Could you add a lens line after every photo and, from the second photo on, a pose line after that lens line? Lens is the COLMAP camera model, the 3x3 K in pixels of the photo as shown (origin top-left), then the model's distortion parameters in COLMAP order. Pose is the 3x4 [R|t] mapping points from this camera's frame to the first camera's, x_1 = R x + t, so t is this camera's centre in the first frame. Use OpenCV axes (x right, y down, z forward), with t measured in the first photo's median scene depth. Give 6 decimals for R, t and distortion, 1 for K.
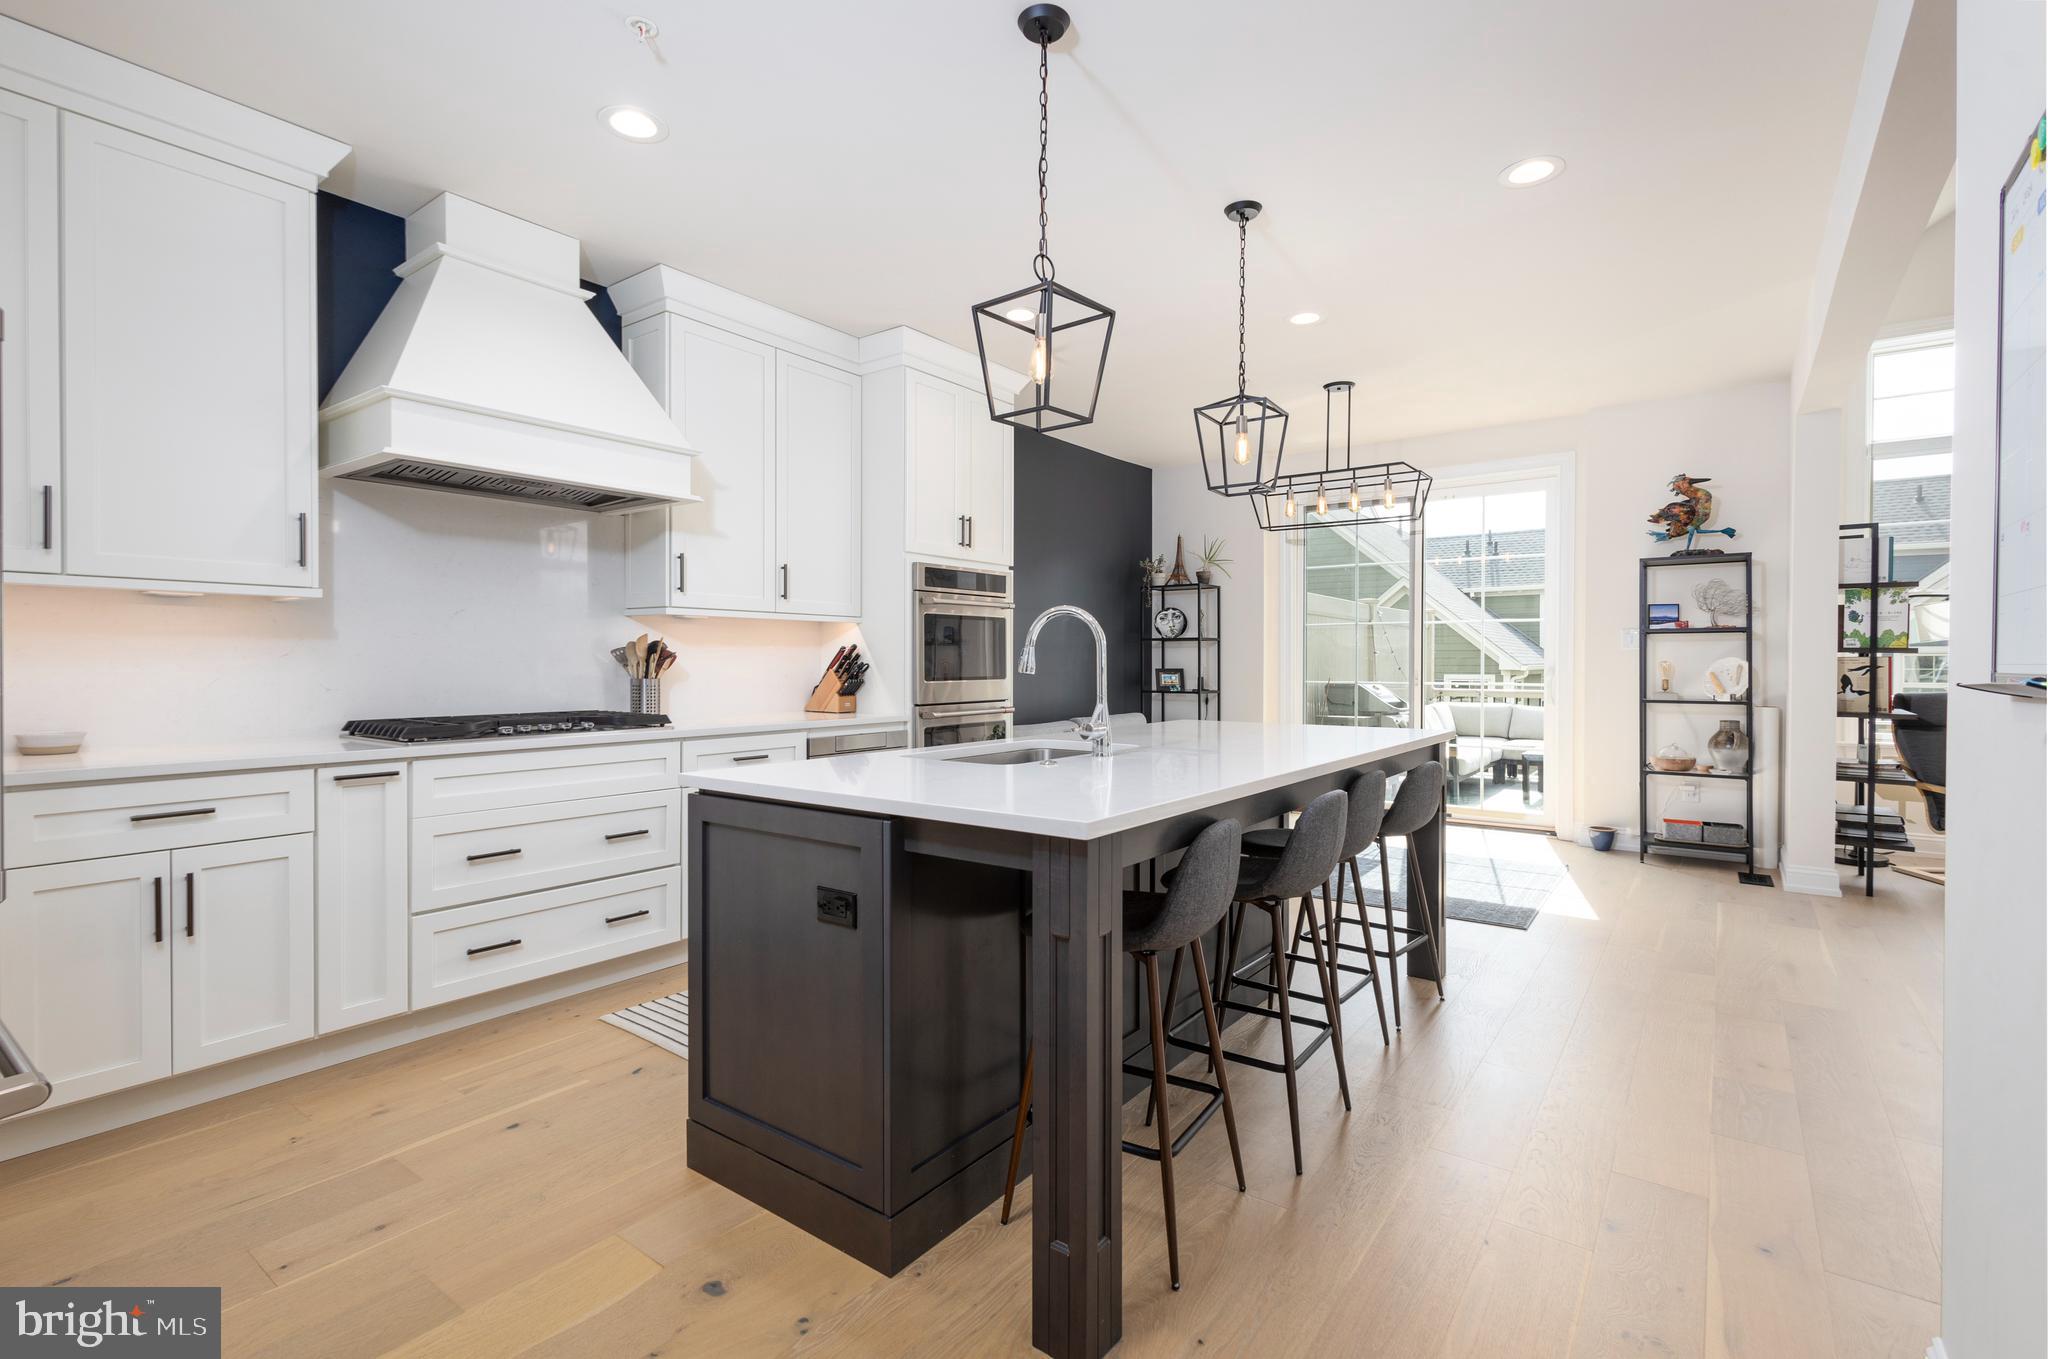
lens RADIAL K [[937.2, 0, 1024.0], [0, 937.2, 679.5], [0, 0, 1]] dist [0.003822, 0.000318]
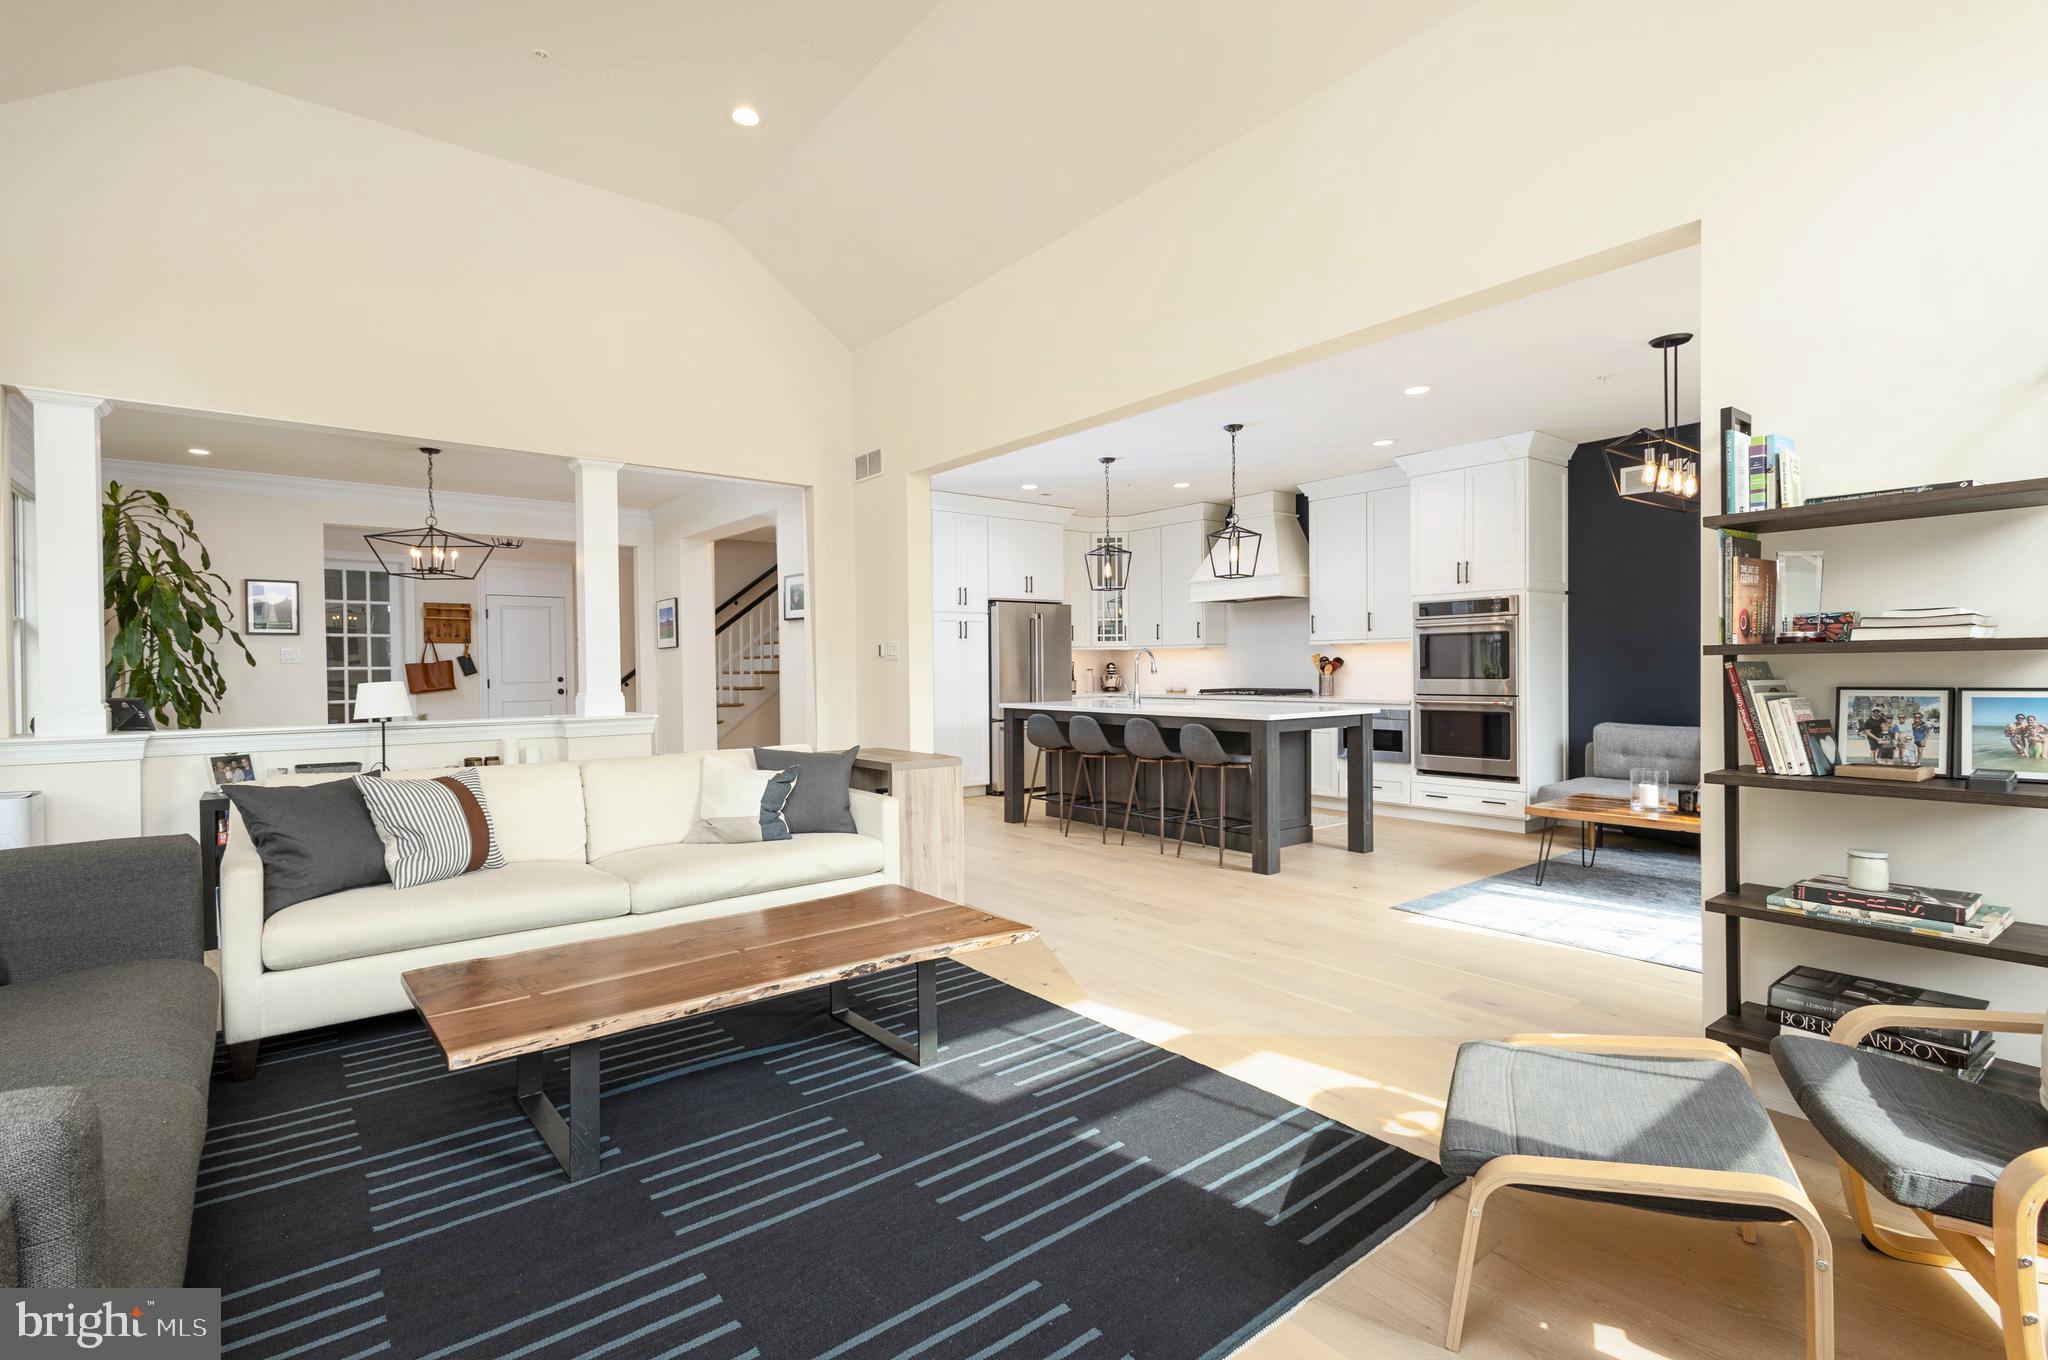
lens RADIAL K [[945.7, 0, 1024.0], [0, 945.7, 680.0], [0, 0, 1]] dist [-0.000676, 0.000015]
pose [[-0.254534, 0.015590, -0.966938, 1.459904], [-0.008186, 0.999799, 0.018275, -0.018168], [0.967029, 0.012567, -0.254355, 0.725392]]
